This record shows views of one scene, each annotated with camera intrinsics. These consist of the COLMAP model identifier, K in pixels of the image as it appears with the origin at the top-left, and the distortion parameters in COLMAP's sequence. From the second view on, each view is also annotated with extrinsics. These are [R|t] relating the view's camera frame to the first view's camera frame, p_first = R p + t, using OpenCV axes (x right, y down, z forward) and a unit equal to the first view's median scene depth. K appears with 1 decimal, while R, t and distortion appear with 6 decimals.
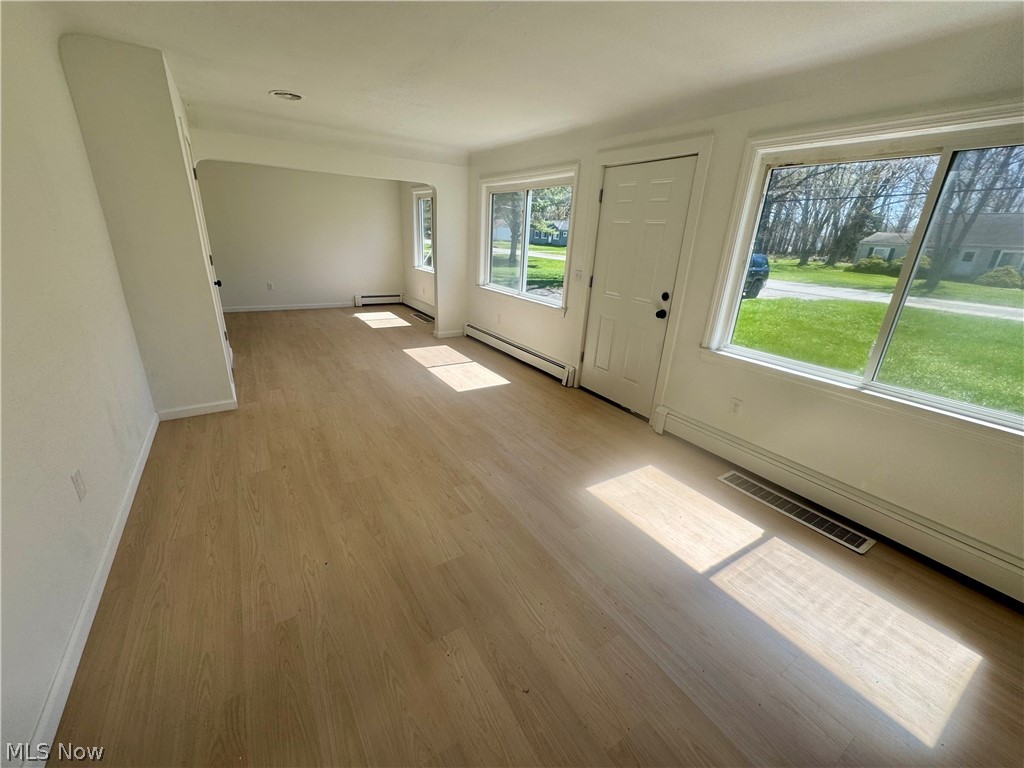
lens RADIAL K [[411.5, 0, 512.0], [0, 411.5, 384.0], [0, 0, 1]] dist [-0.000824, -0.000151]
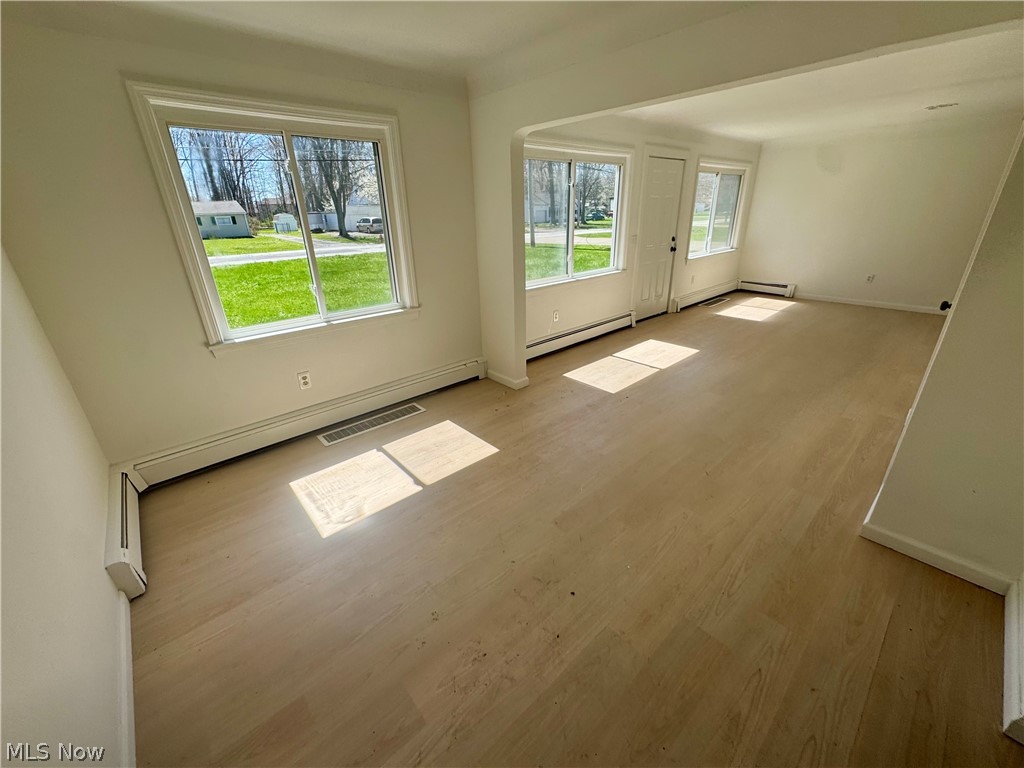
lens RADIAL K [[410.4, 0, 512.0], [0, 410.4, 384.0], [0, 0, 1]] dist [-0.001408, -0.000192]
pose [[-0.164810, -0.427492, 0.888869, -1.085070], [0.353497, 0.815724, 0.457858, -0.605148], [-0.920803, 0.389672, 0.016678, 1.474291]]
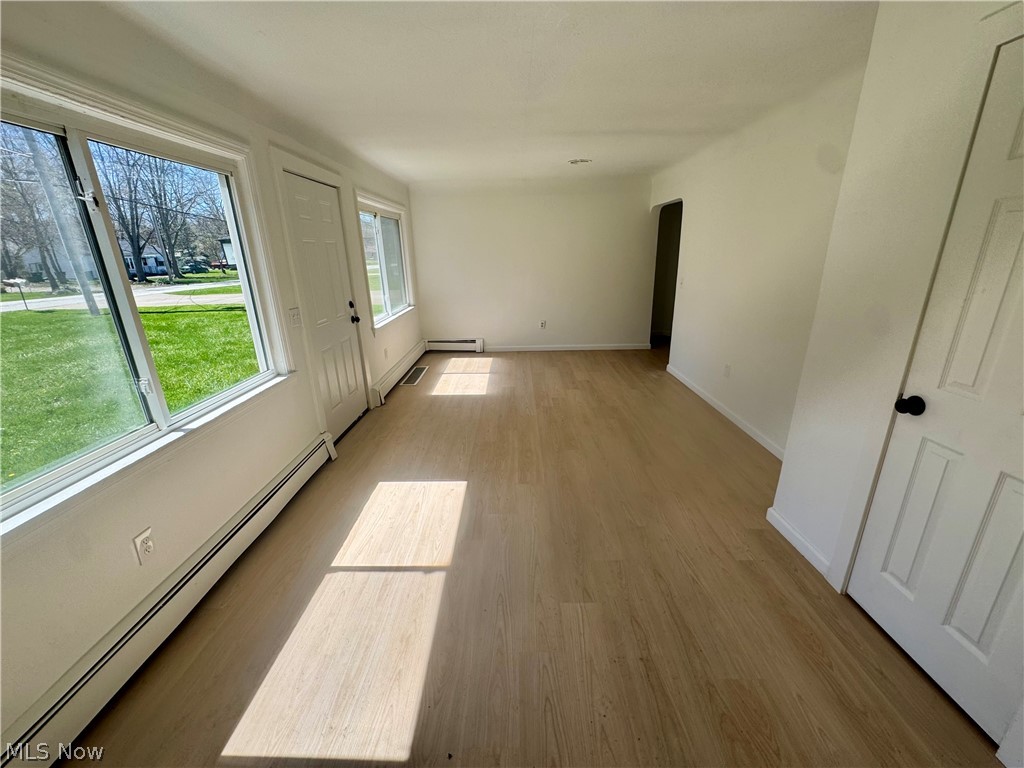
lens RADIAL K [[410.4, 0, 512.0], [0, 410.4, 384.0], [0, 0, 1]] dist [-0.001408, -0.000192]
pose [[-0.836462, -0.199777, 0.510314, -0.514662], [0.168207, 0.792648, 0.586016, -0.507269], [-0.521572, 0.576019, -0.629416, 1.285529]]
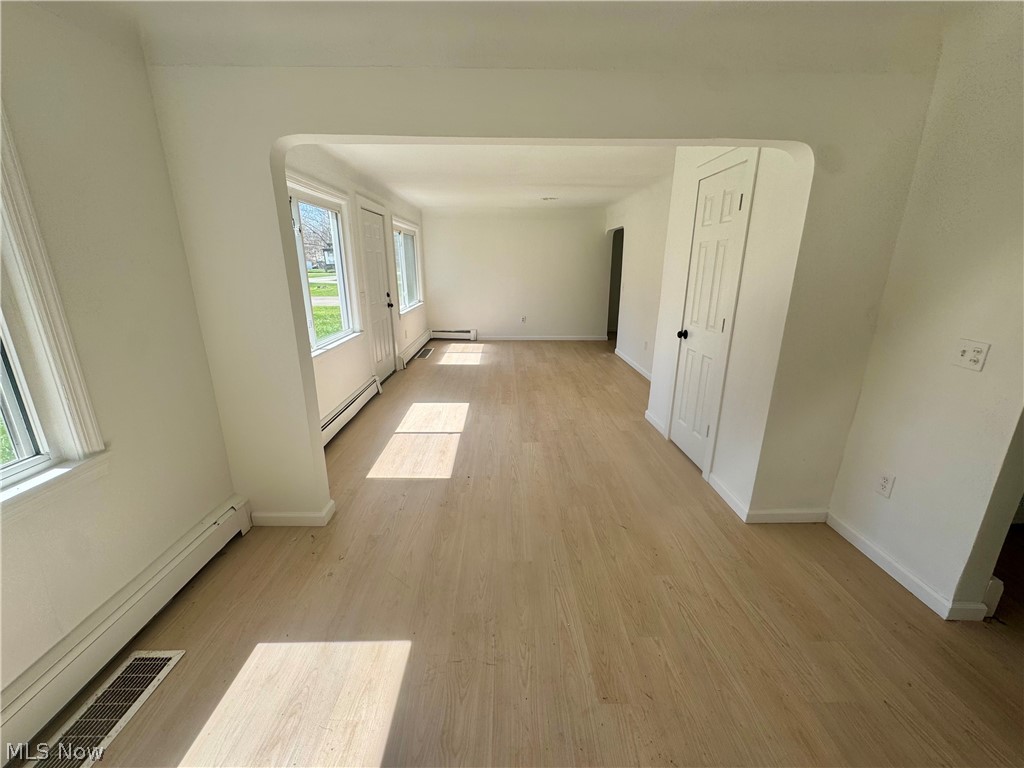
lens RADIAL K [[410.4, 0, 512.0], [0, 410.4, 384.0], [0, 0, 1]] dist [-0.001408, -0.000192]
pose [[-0.849621, -0.198055, 0.488792, -0.756718], [0.138217, 0.810795, 0.568778, -0.636174], [-0.508960, 0.550805, -0.661494, 1.626086]]
